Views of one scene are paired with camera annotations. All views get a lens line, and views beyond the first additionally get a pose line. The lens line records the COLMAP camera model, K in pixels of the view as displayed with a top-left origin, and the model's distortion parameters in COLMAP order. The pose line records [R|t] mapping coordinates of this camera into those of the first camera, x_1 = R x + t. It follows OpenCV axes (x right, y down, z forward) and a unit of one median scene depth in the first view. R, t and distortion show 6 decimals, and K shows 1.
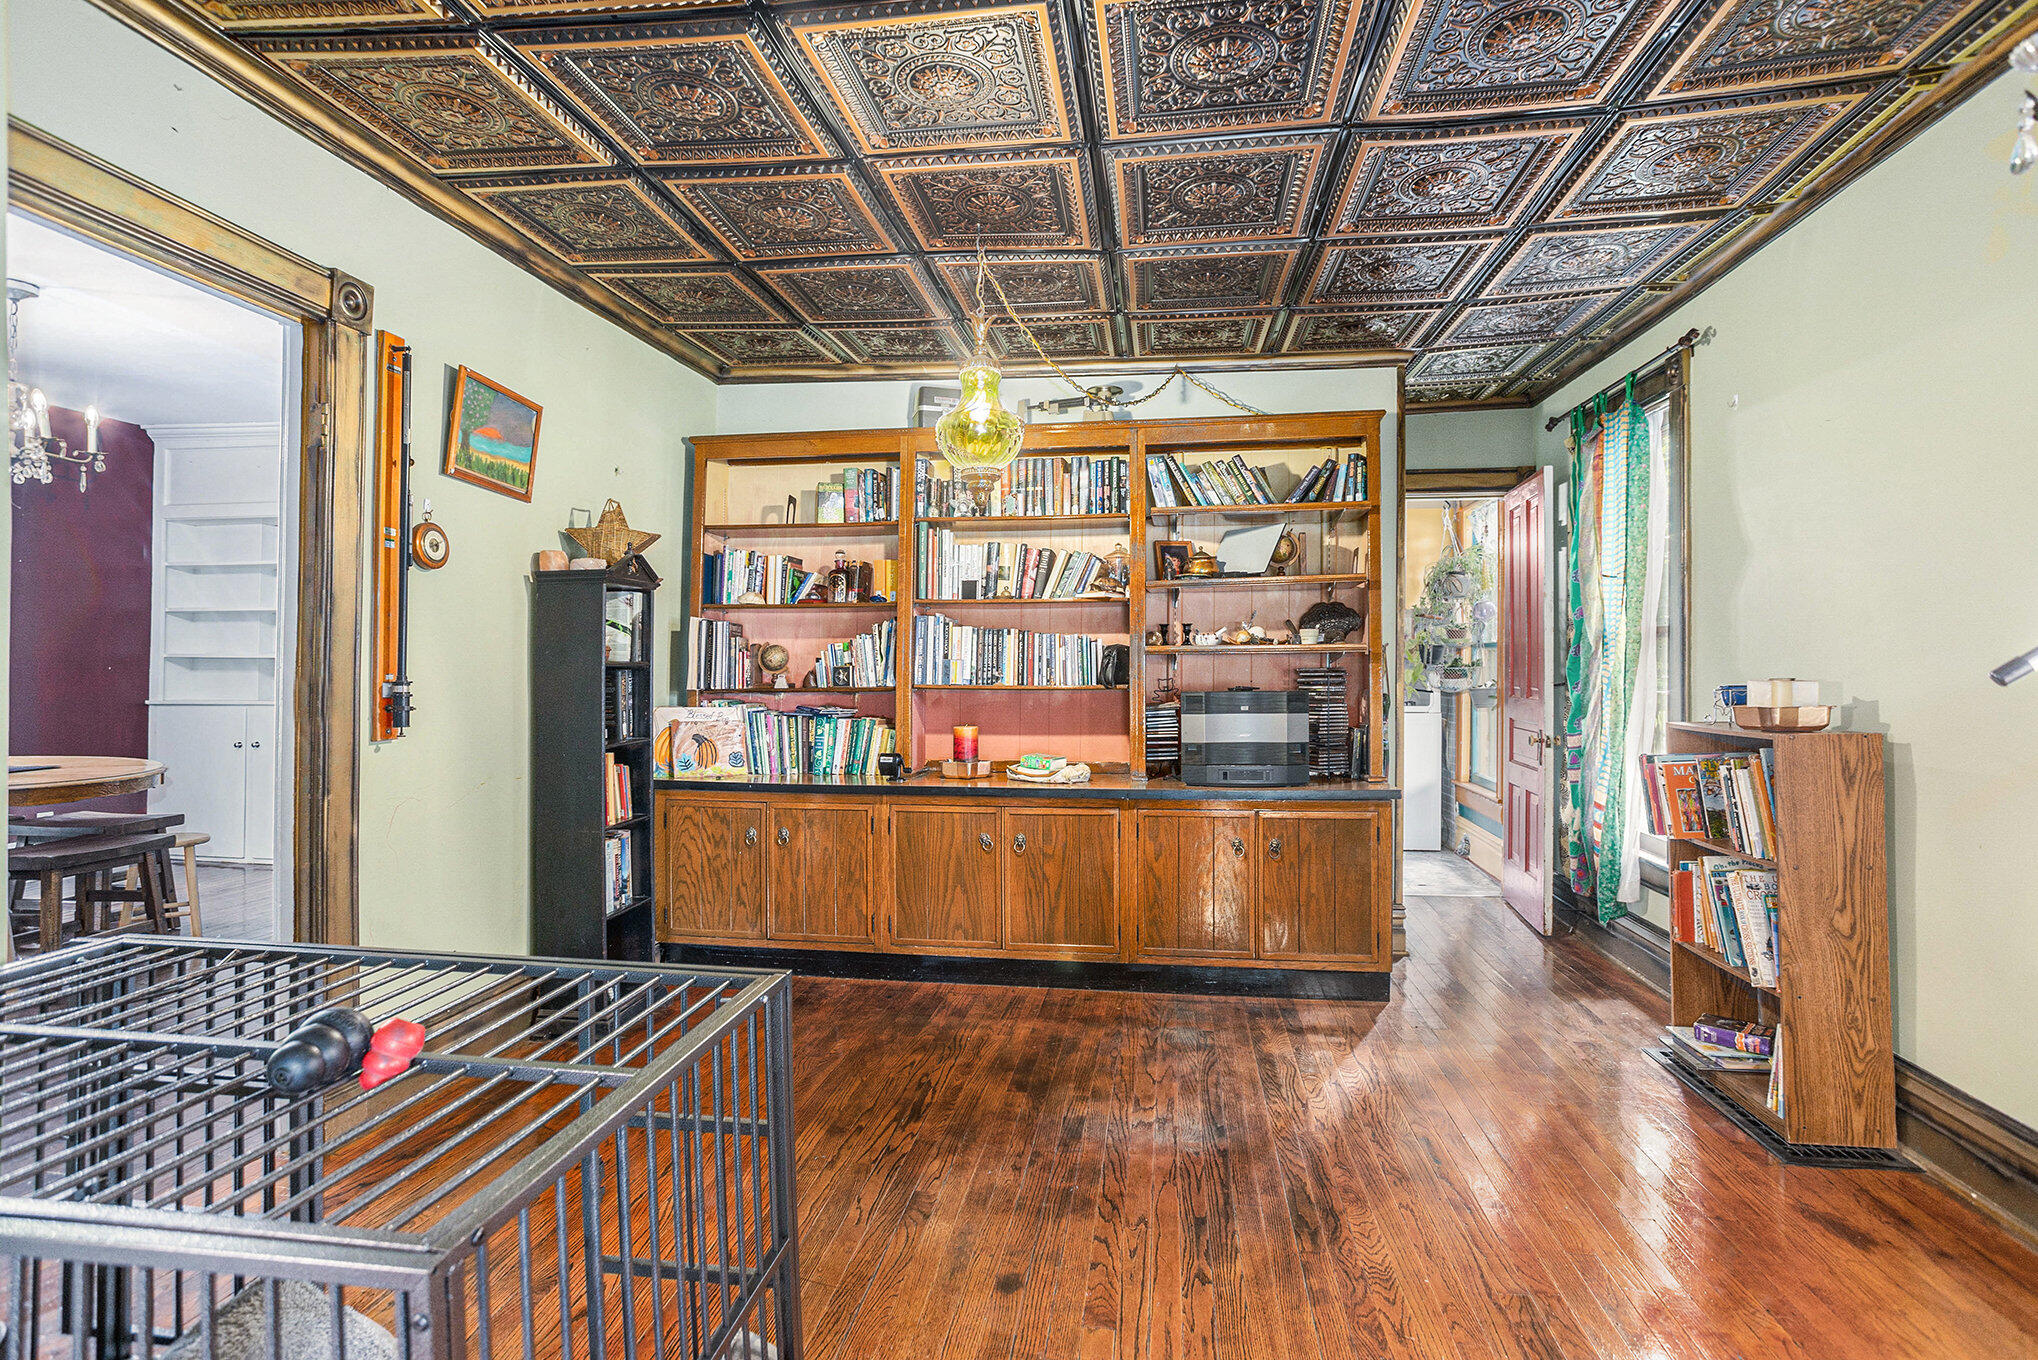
lens RADIAL K [[1008.0, 0, 1015.0], [0, 1008.0, 665.1], [0, 0, 1]] dist [-0.041062, 0.024369]
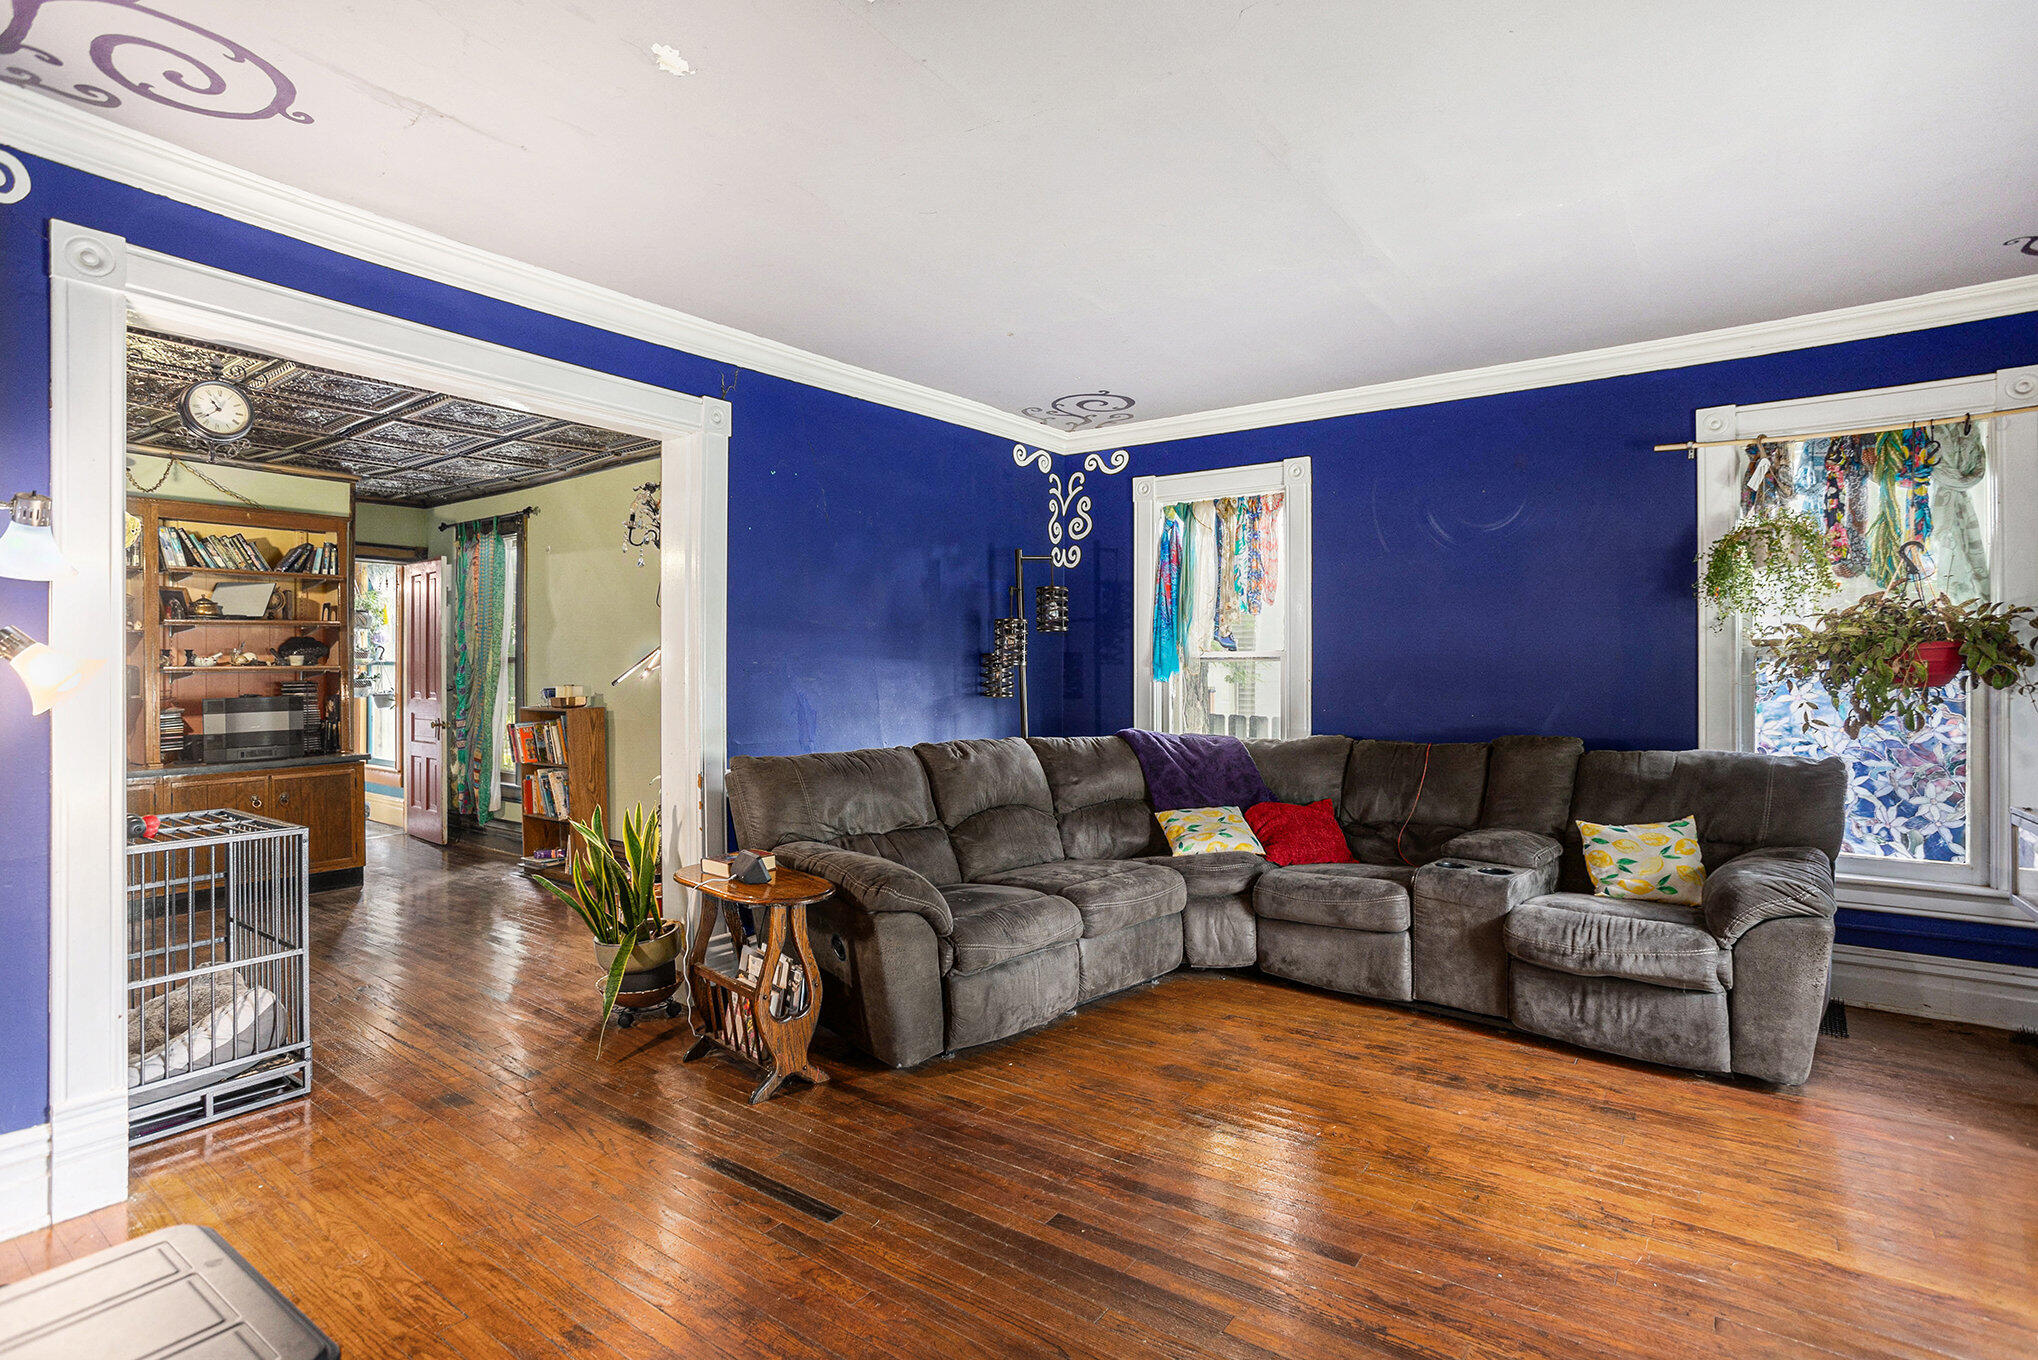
lens RADIAL K [[1008.0, 0, 1010.1], [0, 1008.0, 671.7], [0, 0, 1]] dist [-0.041062, 0.024369]
pose [[0.475581, -0.000445, 0.879672, -0.507448], [0.002131, 0.999998, -0.000646, -0.008584], [-0.879669, 0.002181, 0.475581, -0.650993]]
